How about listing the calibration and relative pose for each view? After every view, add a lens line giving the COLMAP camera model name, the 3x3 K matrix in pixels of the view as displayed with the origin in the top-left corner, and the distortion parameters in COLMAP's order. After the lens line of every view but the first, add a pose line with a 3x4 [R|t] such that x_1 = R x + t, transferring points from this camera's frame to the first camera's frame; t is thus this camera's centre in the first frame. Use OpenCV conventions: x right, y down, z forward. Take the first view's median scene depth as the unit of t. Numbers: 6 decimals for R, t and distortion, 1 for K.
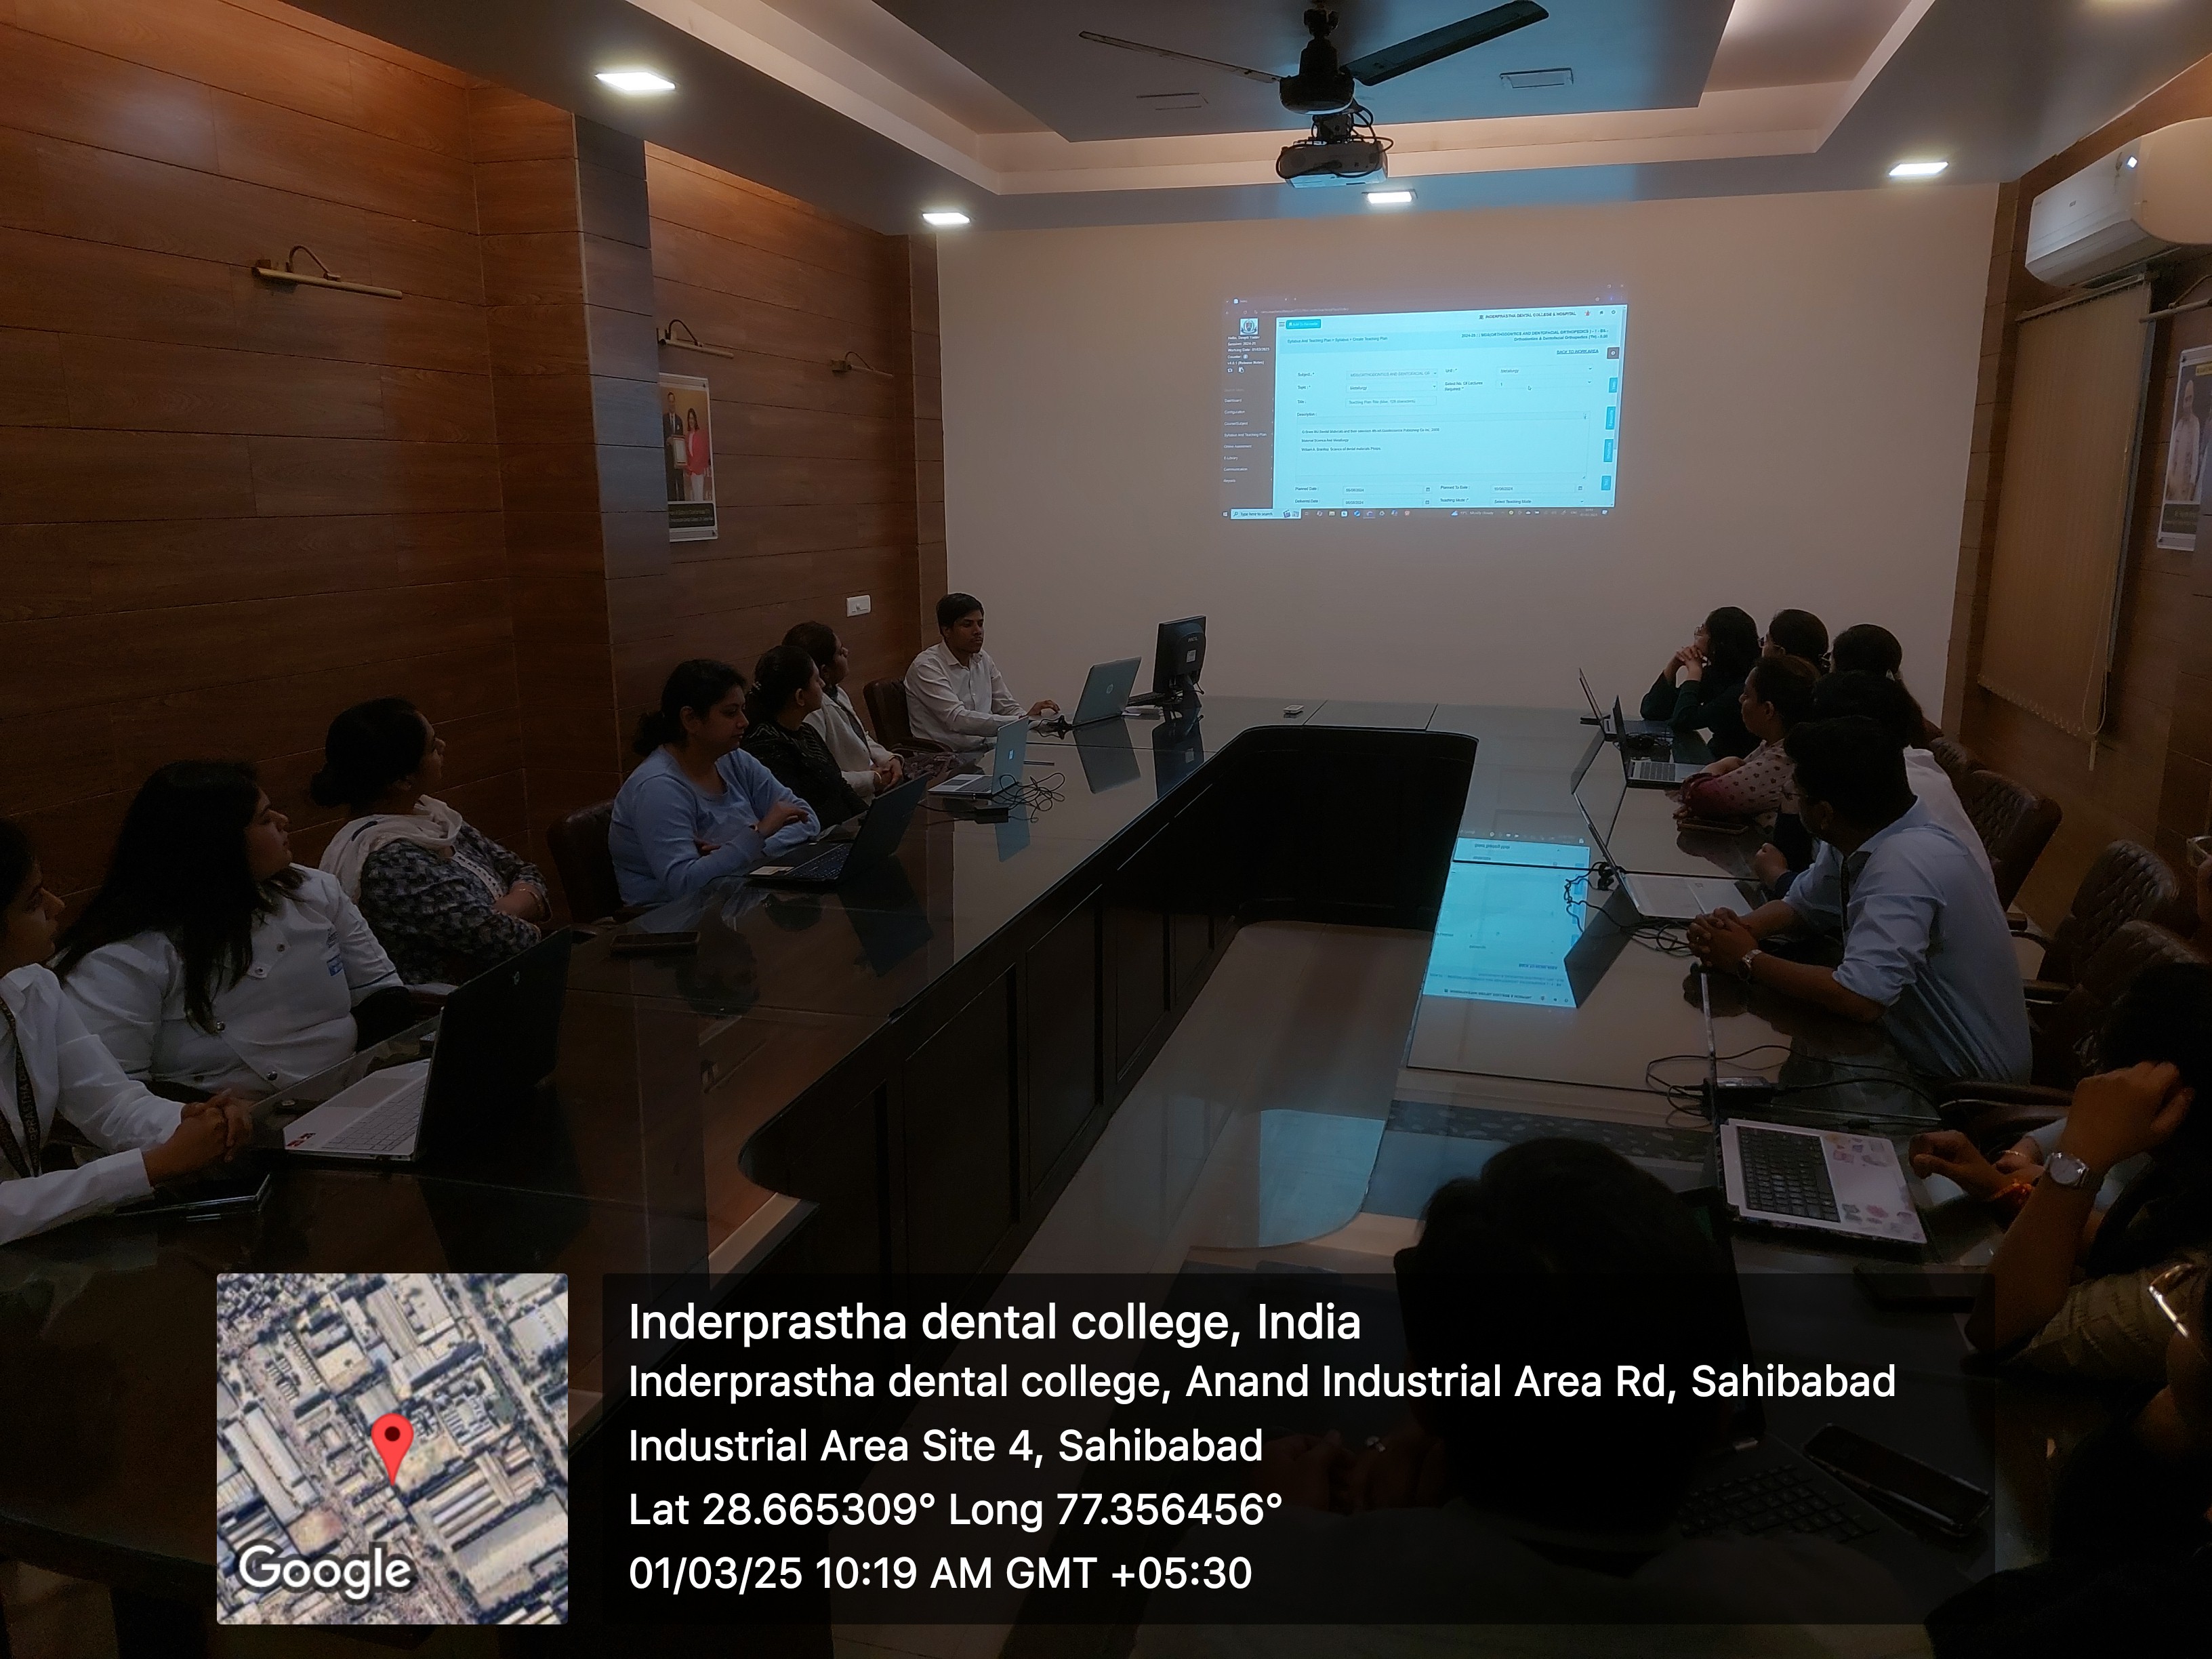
lens RADIAL K [[1587.5, 0, 1106.0], [0, 1587.5, 829.5], [0, 0, 1]] dist [-0.006689, -0.003671]
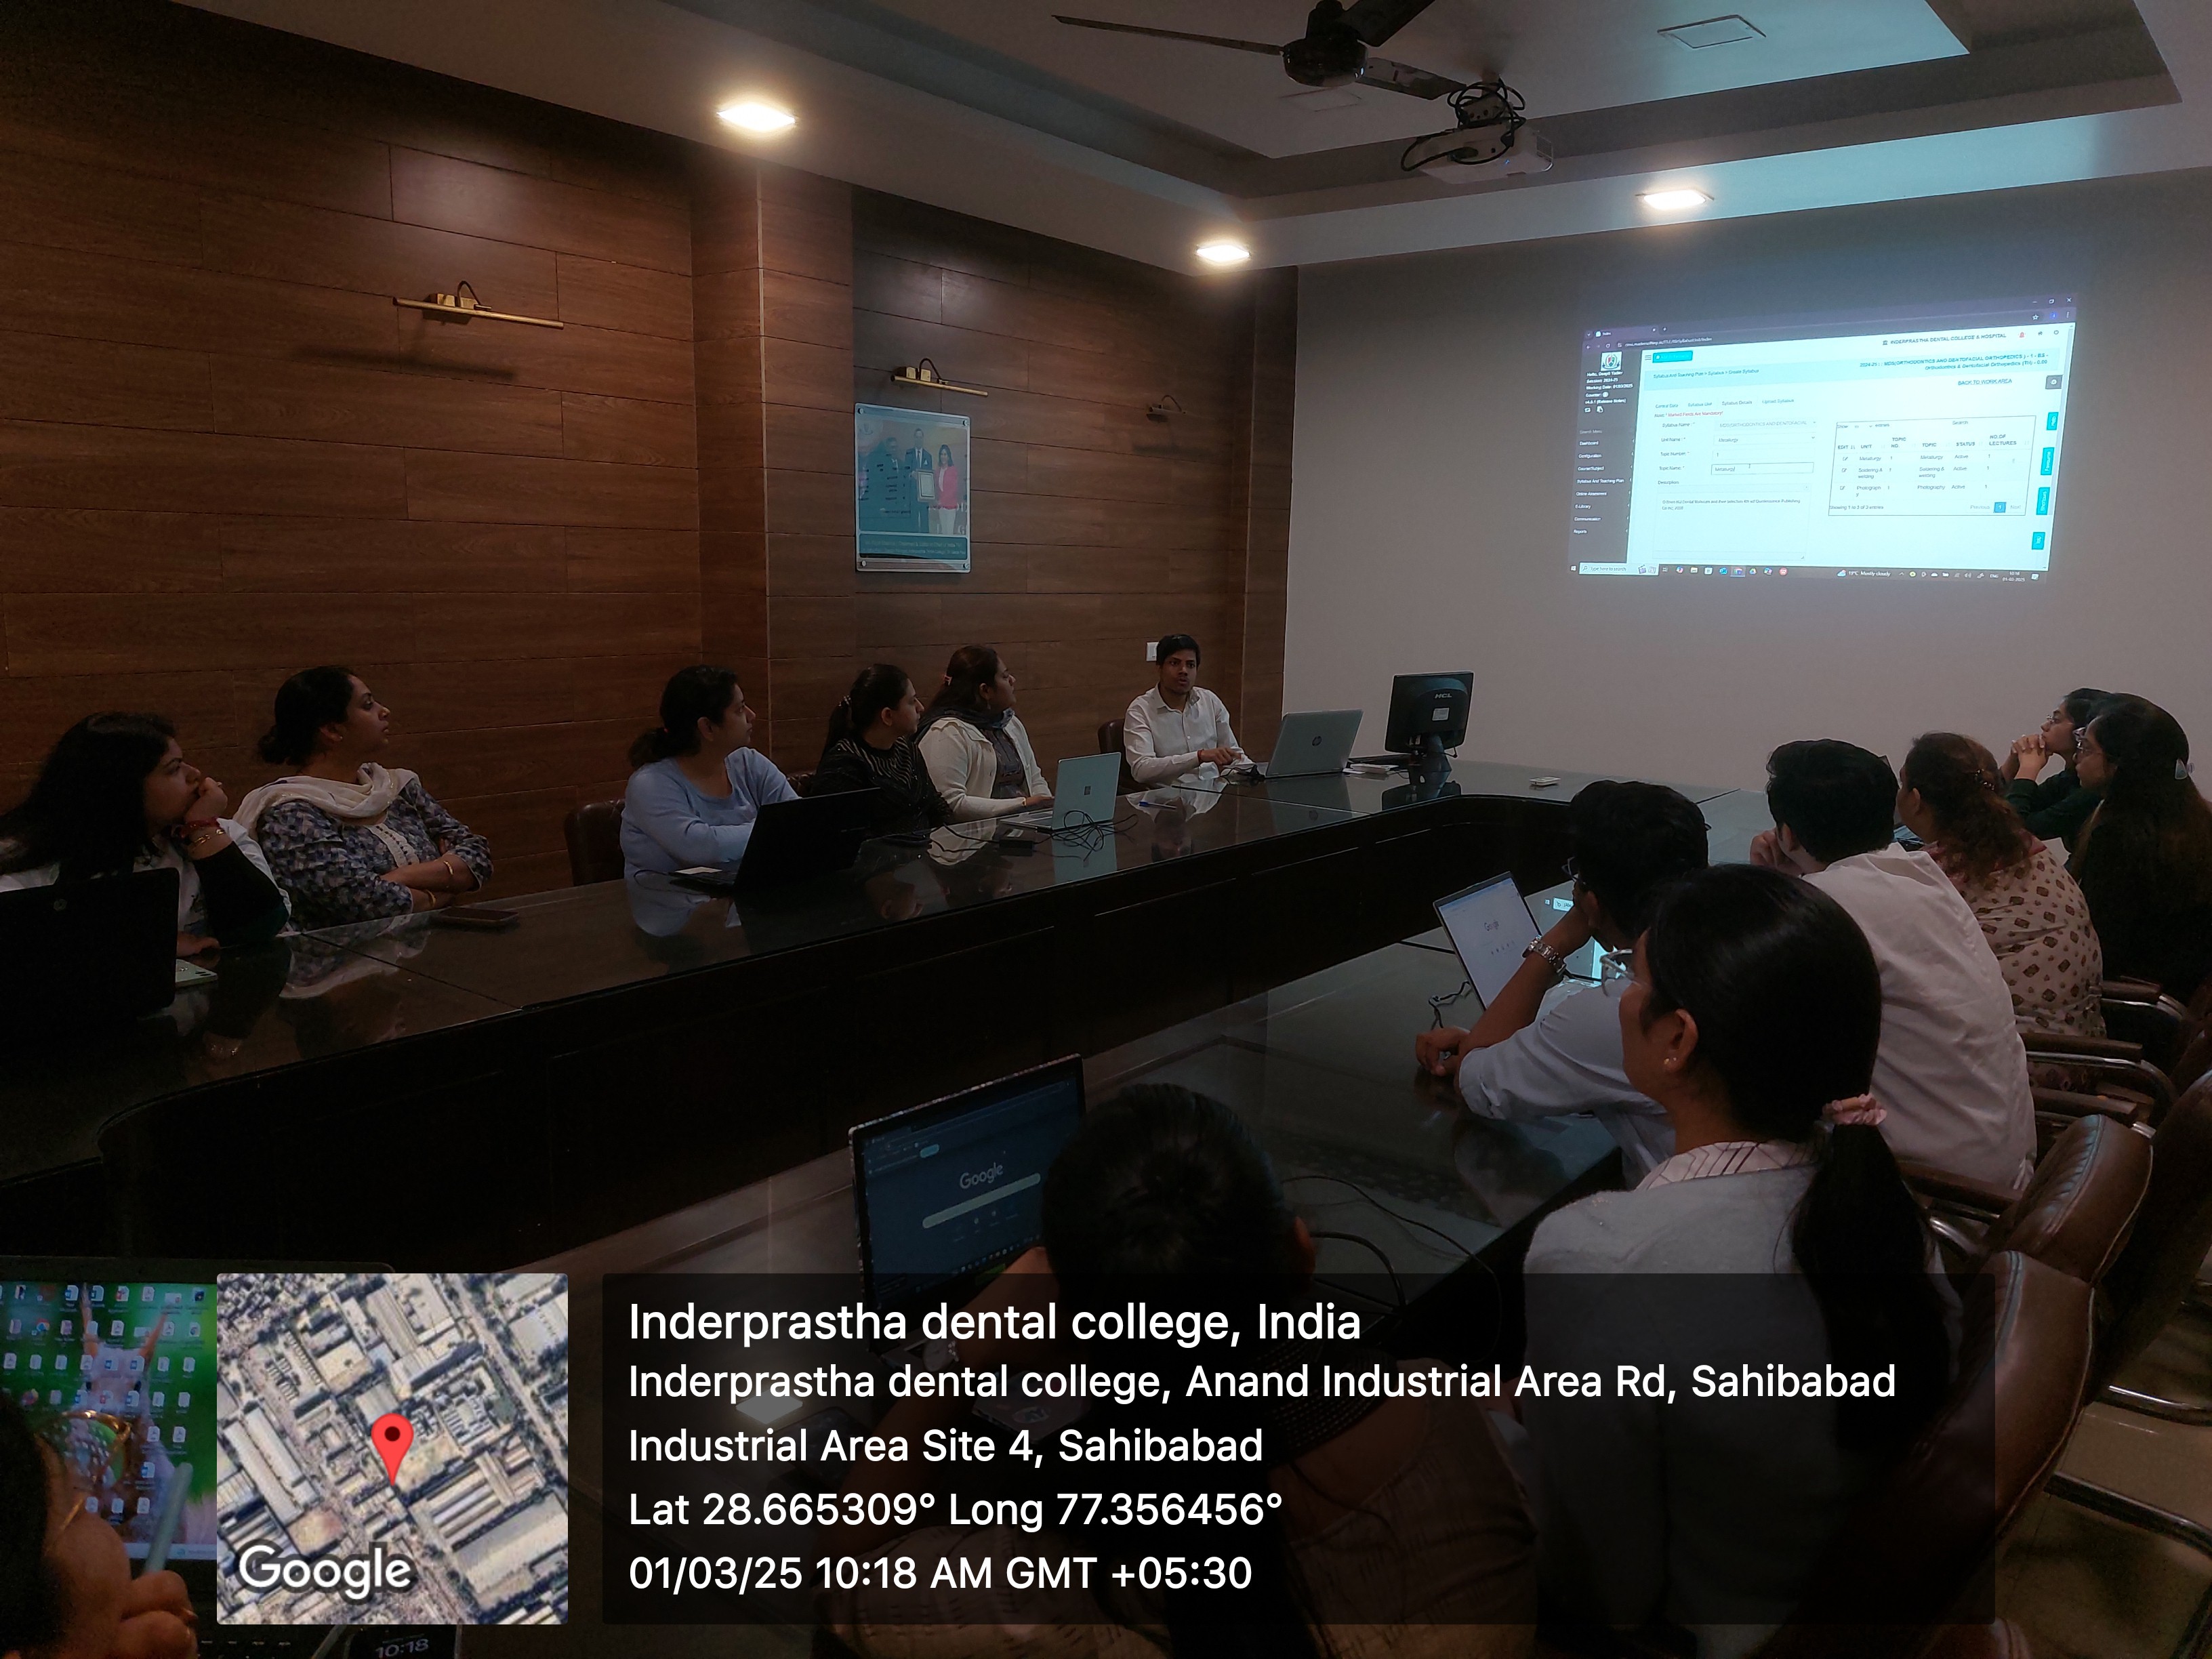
lens RADIAL K [[1587.5, 0, 1106.0], [0, 1587.5, 829.5], [0, 0, 1]] dist [-0.006689, -0.003671]
pose [[0.923502, 0.087491, -0.373482, 0.192183], [-0.103873, 0.994303, -0.023922, -0.002027], [0.369261, 0.060887, 0.927329, 0.079970]]
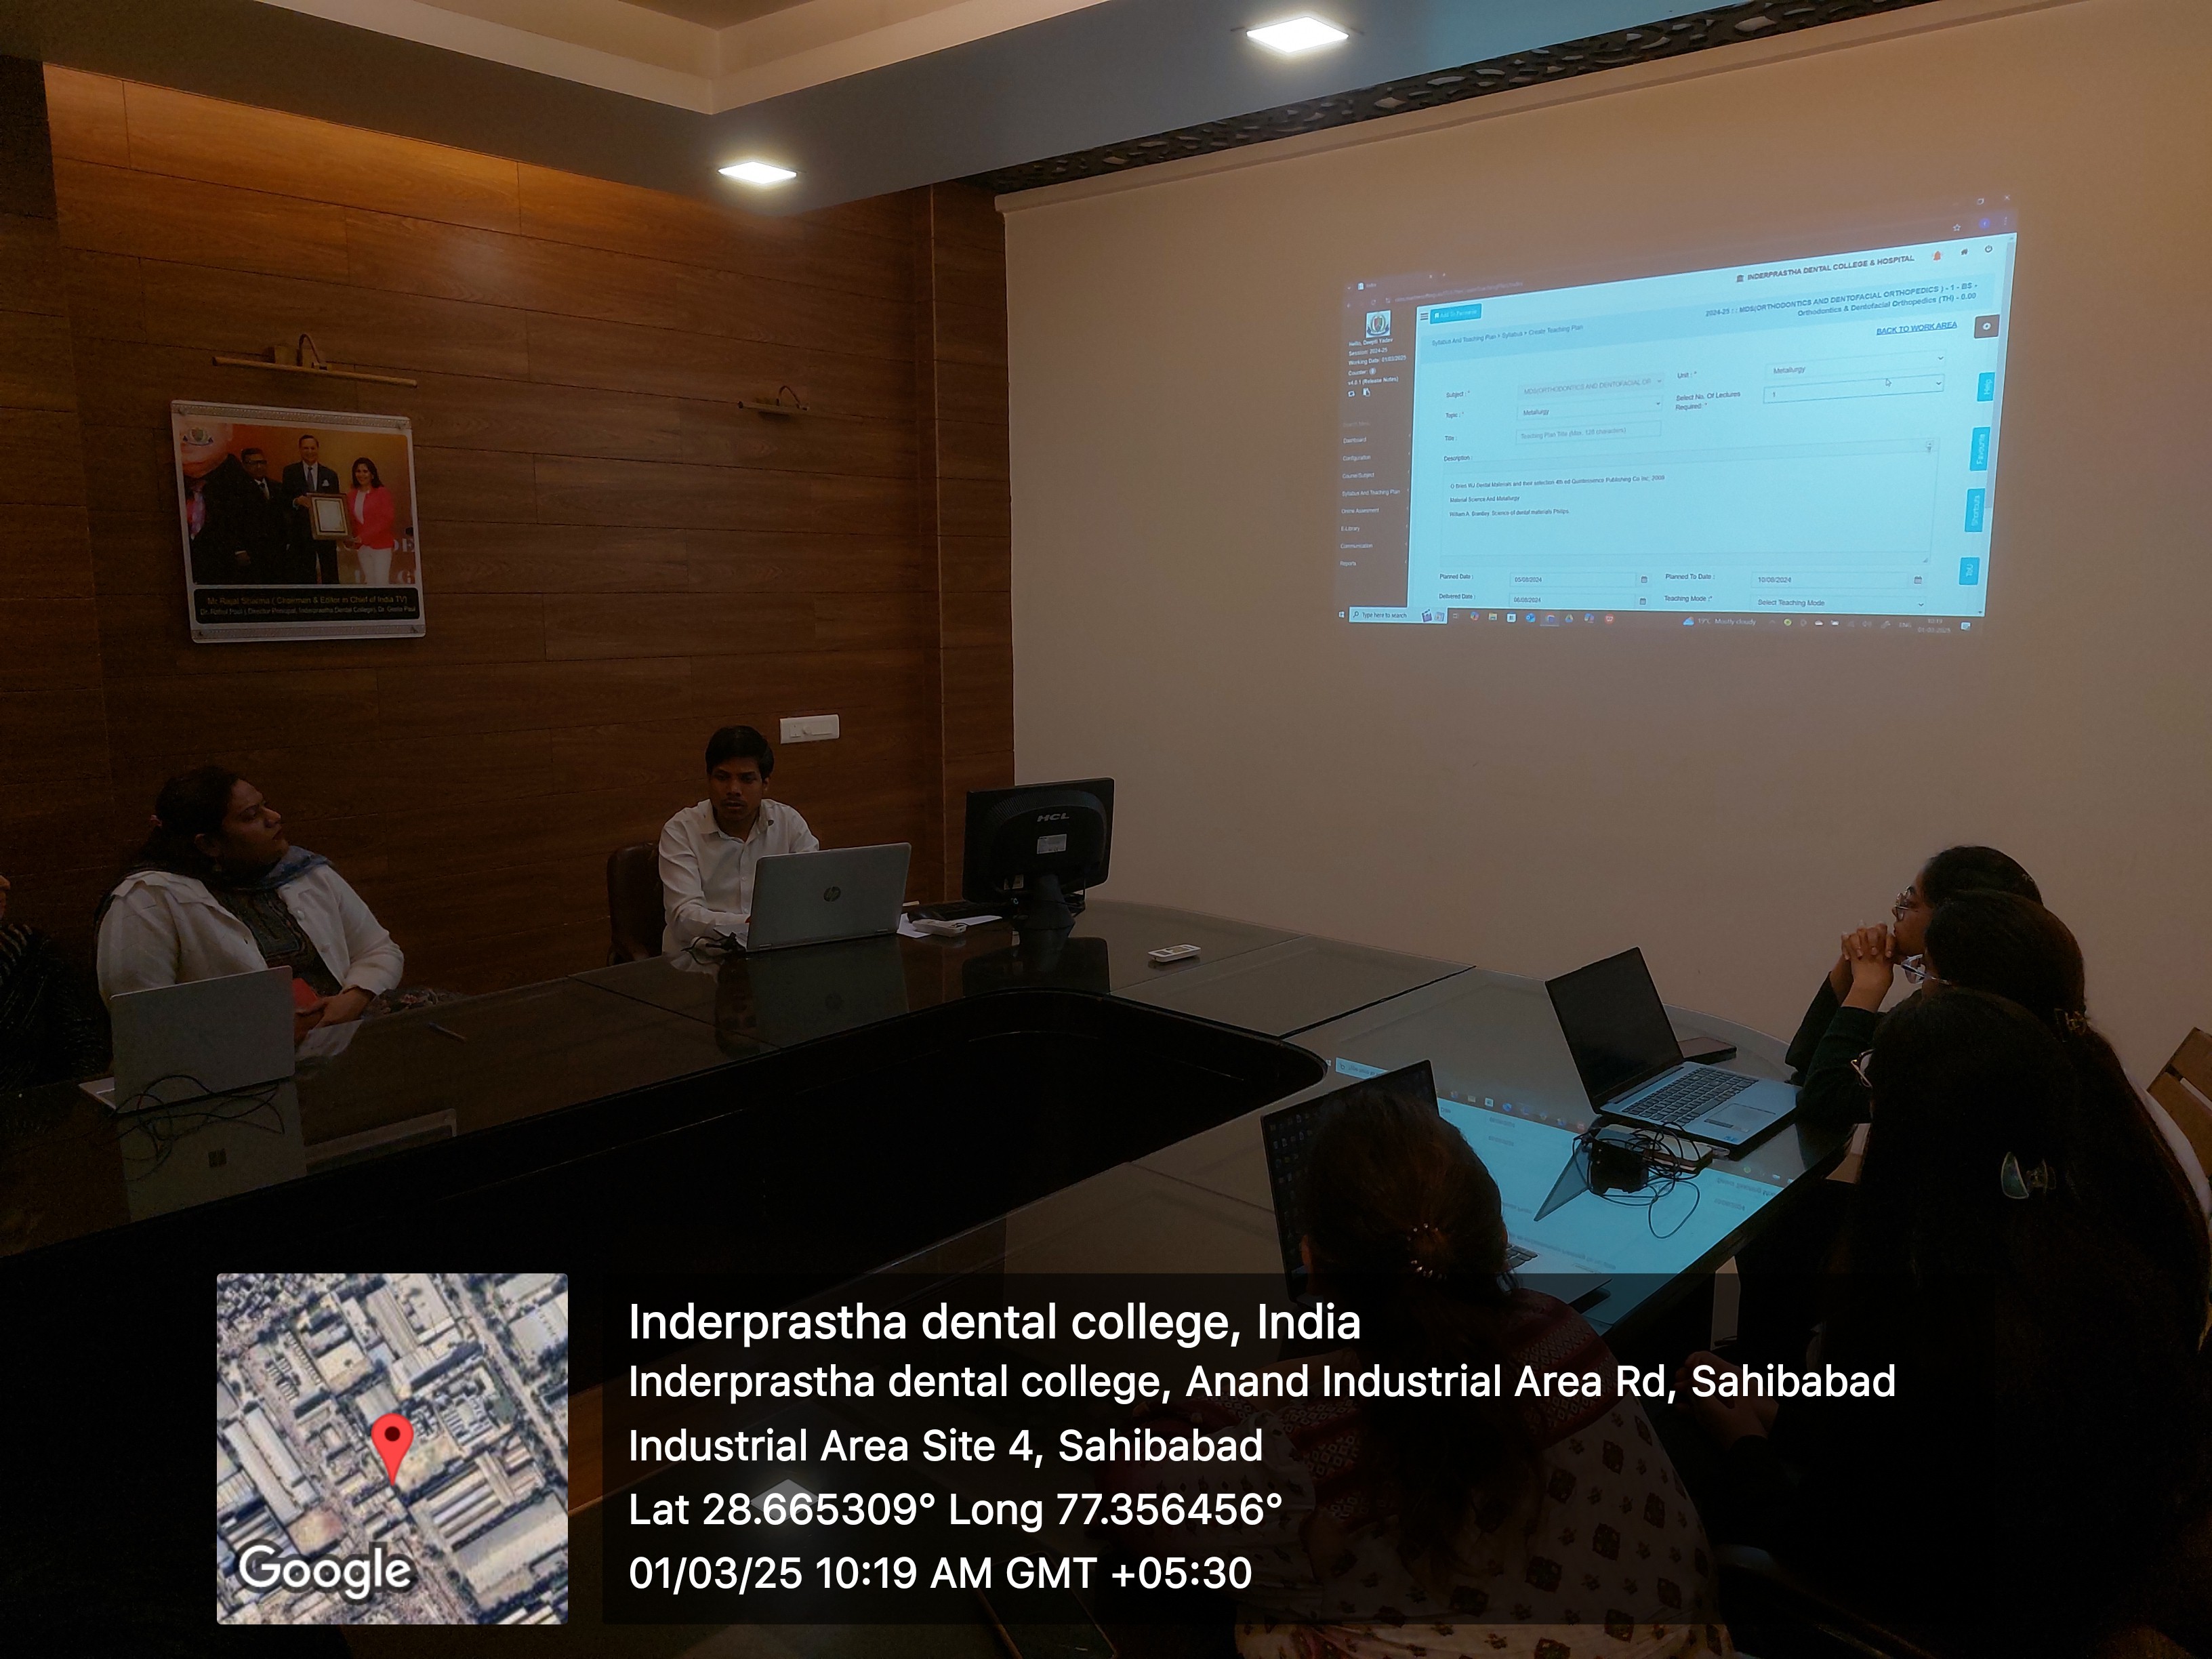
lens RADIAL K [[1587.5, 0, 1106.0], [0, 1587.5, 829.5], [0, 0, 1]] dist [-0.006689, -0.003671]
pose [[0.896607, 0.079109, -0.435704, 0.297798], [-0.103025, 0.994180, -0.031498, -0.087149], [0.430676, 0.073130, 0.899539, 0.410507]]
